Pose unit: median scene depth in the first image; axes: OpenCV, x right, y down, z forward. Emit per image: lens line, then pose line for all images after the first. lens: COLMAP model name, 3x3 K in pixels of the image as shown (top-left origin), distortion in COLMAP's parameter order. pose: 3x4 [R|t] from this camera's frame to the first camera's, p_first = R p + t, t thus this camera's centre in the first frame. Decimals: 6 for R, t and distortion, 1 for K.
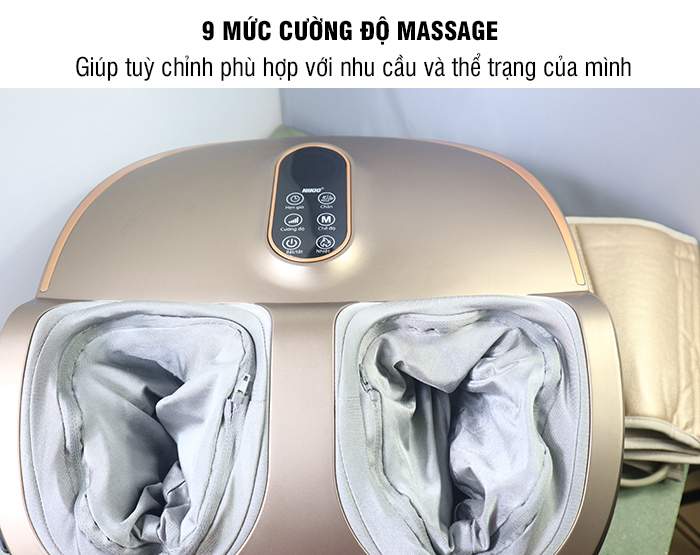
lens RADIAL K [[341.6, 0, 348.7], [0, 341.6, 275.5], [0, 0, 1]] dist [-0.027023, 0.005667]
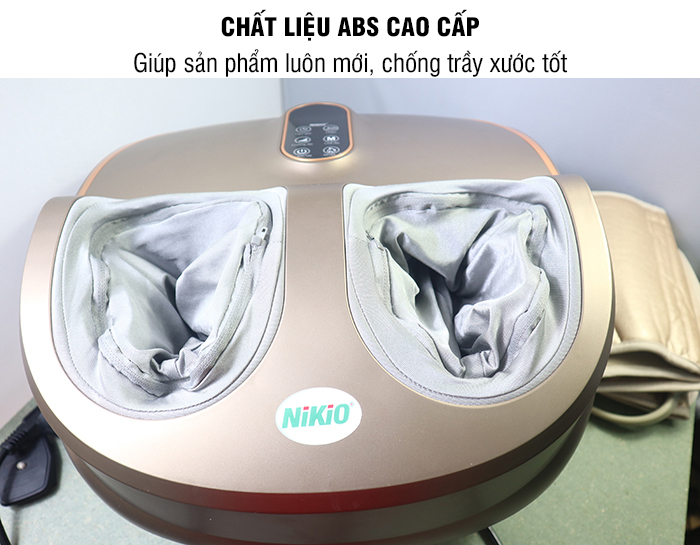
lens RADIAL K [[326.5, 0, 348.3], [0, 326.5, 270.0], [0, 0, 1]] dist [-0.022199, 0.001826]
pose [[0.999525, -0.030014, 0.006959, -0.036144], [0.030727, 0.987632, -0.153750, 0.565032], [-0.002258, 0.153891, 0.988085, -0.025072]]
